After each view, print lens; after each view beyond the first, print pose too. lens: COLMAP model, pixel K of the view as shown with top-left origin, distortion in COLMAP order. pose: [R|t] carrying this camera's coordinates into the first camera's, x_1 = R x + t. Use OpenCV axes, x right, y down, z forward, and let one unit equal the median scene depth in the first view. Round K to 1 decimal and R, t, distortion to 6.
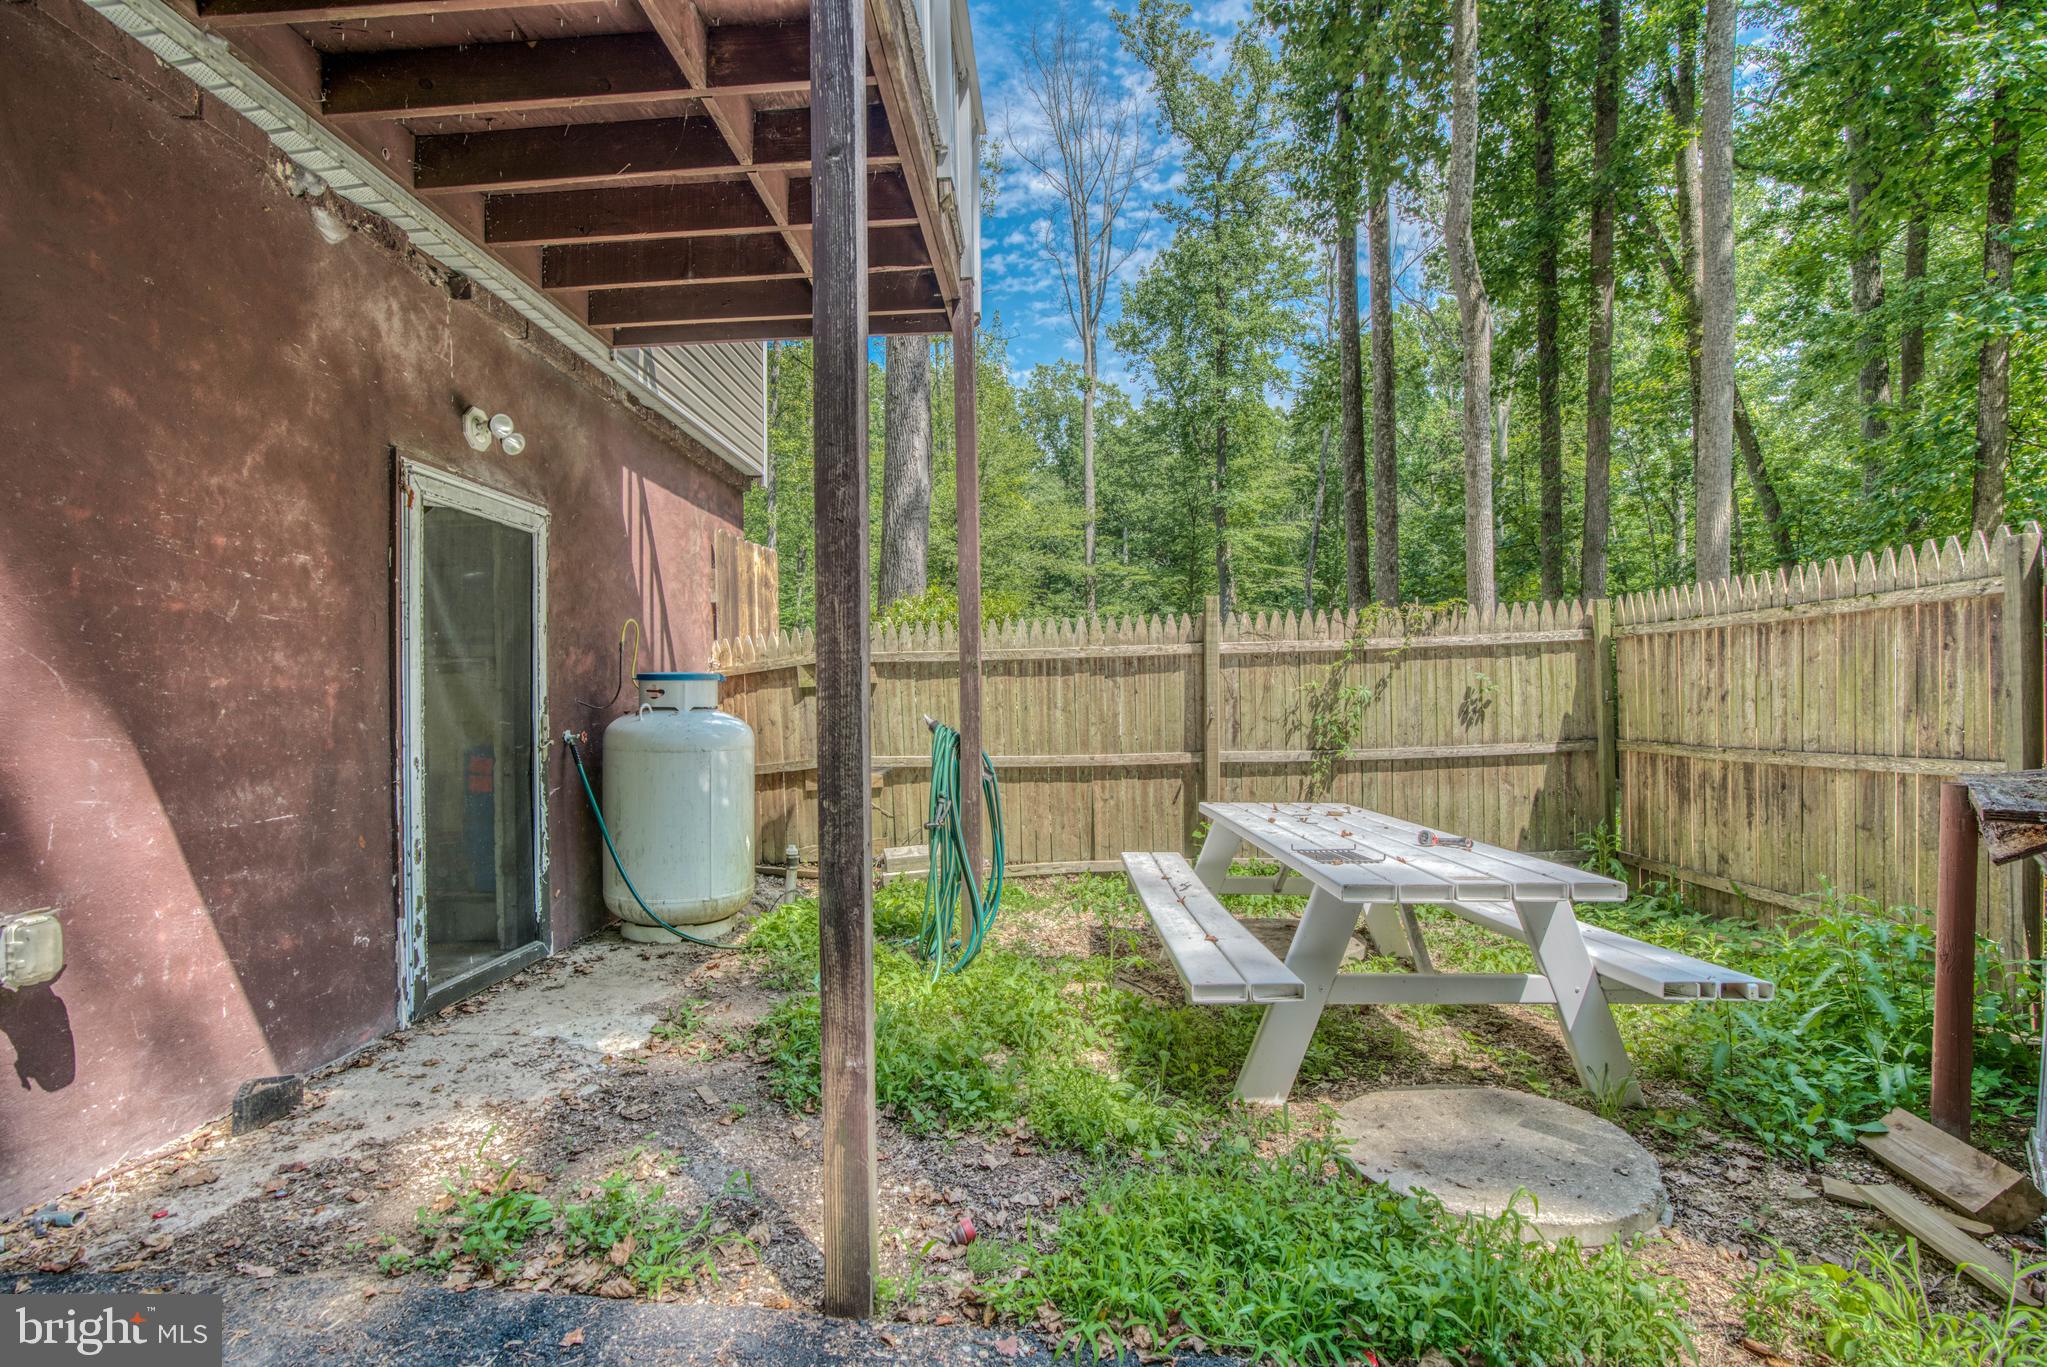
lens RADIAL K [[966.1, 0, 1022.5], [0, 966.1, 720.2], [0, 0, 1]] dist [-0.062297, 0.025261]
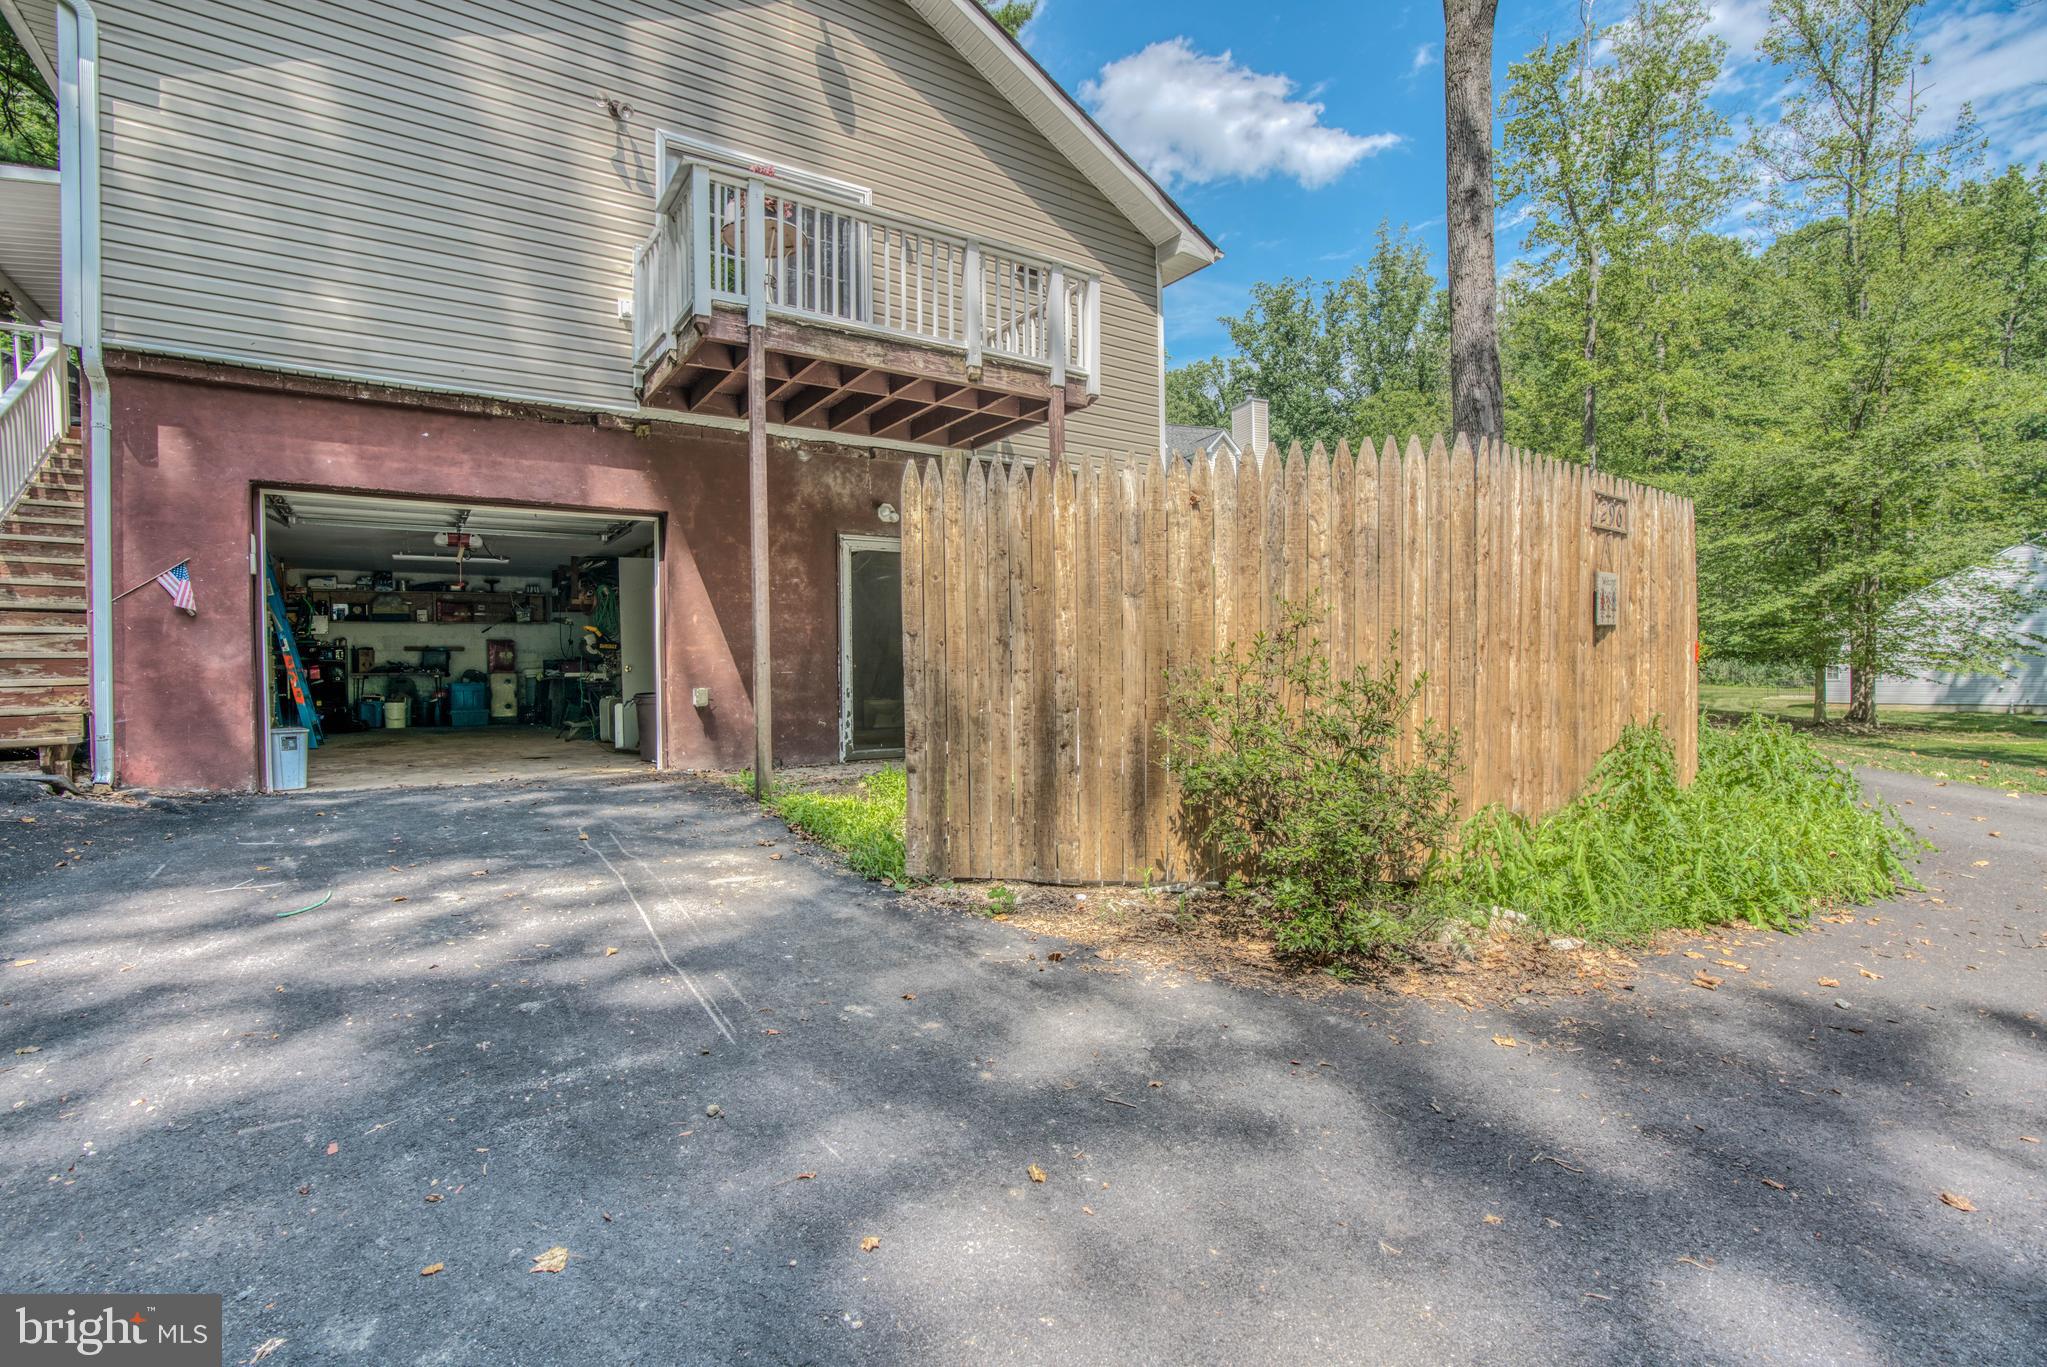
lens RADIAL K [[966.1, 0, 1018.5], [0, 966.1, 689.2], [0, 0, 1]] dist [-0.062297, 0.025261]
pose [[0.586862, 0.022505, -0.809374, 1.717752], [0.000090, 0.999612, 0.027860, 0.061945], [0.809687, -0.016423, 0.586632, -0.124889]]
